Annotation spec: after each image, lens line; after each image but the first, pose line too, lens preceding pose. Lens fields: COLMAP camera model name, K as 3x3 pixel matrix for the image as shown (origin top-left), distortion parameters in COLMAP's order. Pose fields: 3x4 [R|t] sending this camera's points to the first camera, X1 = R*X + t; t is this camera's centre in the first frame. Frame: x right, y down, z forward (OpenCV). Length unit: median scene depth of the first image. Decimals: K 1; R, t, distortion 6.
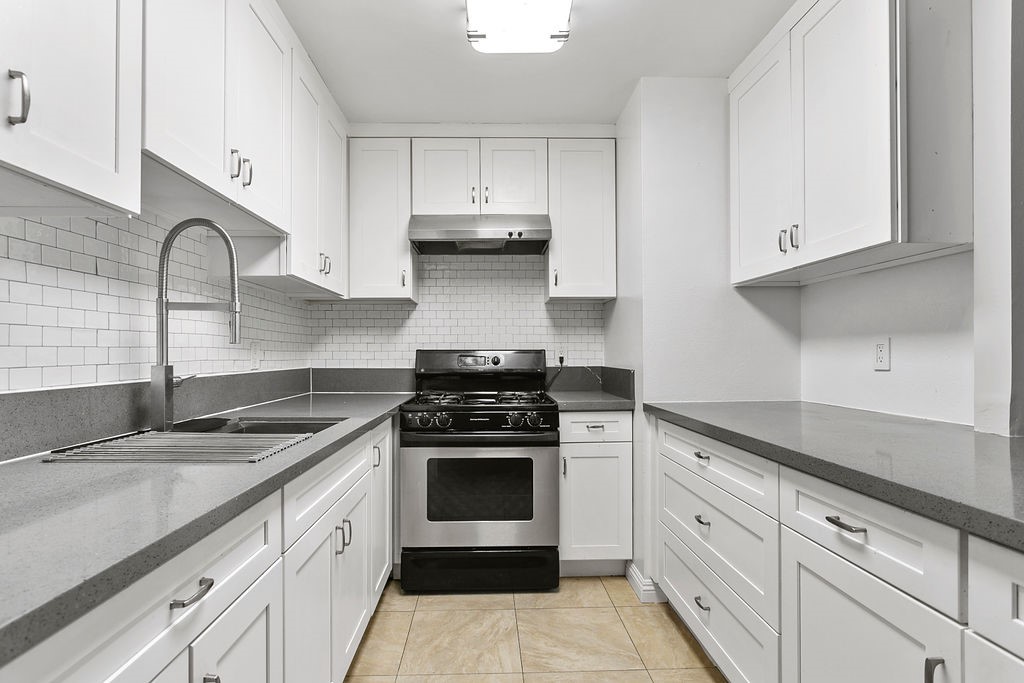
lens RADIAL K [[497.0, 0, 494.9], [0, 497.0, 356.0], [0, 0, 1]] dist [-0.013329, 0.005512]
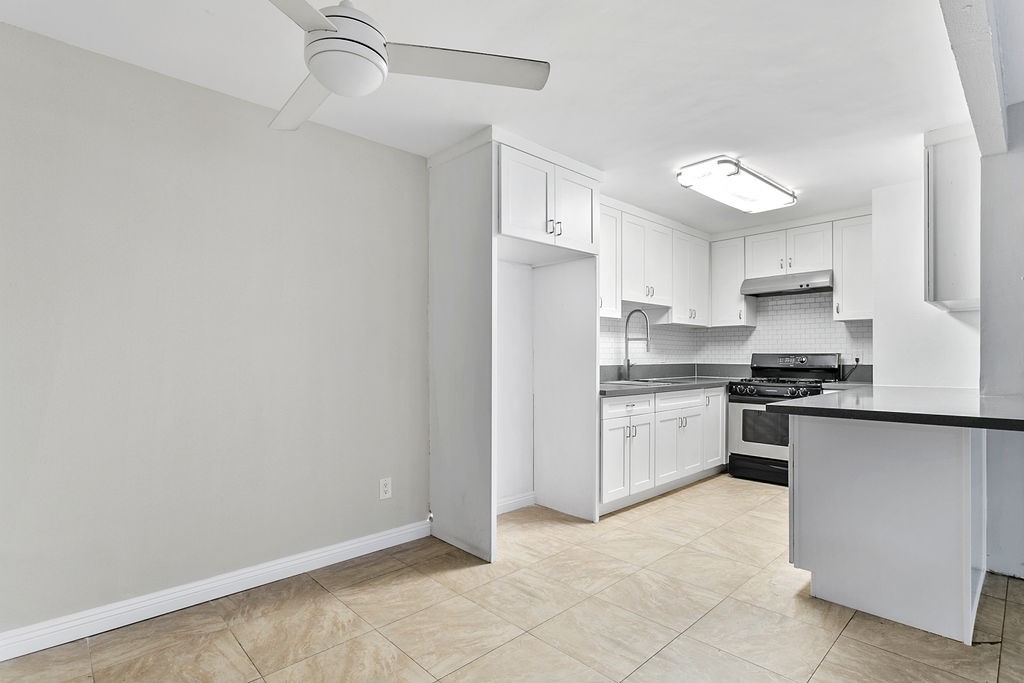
lens RADIAL K [[497.0, 0, 508.1], [0, 497.0, 348.9], [0, 0, 1]] dist [-0.013329, 0.005512]
pose [[0.669324, -0.009695, -0.742907, 0.698702], [-0.005985, 0.999812, -0.018439, 0.009975], [0.742946, 0.016788, 0.669141, -0.998315]]
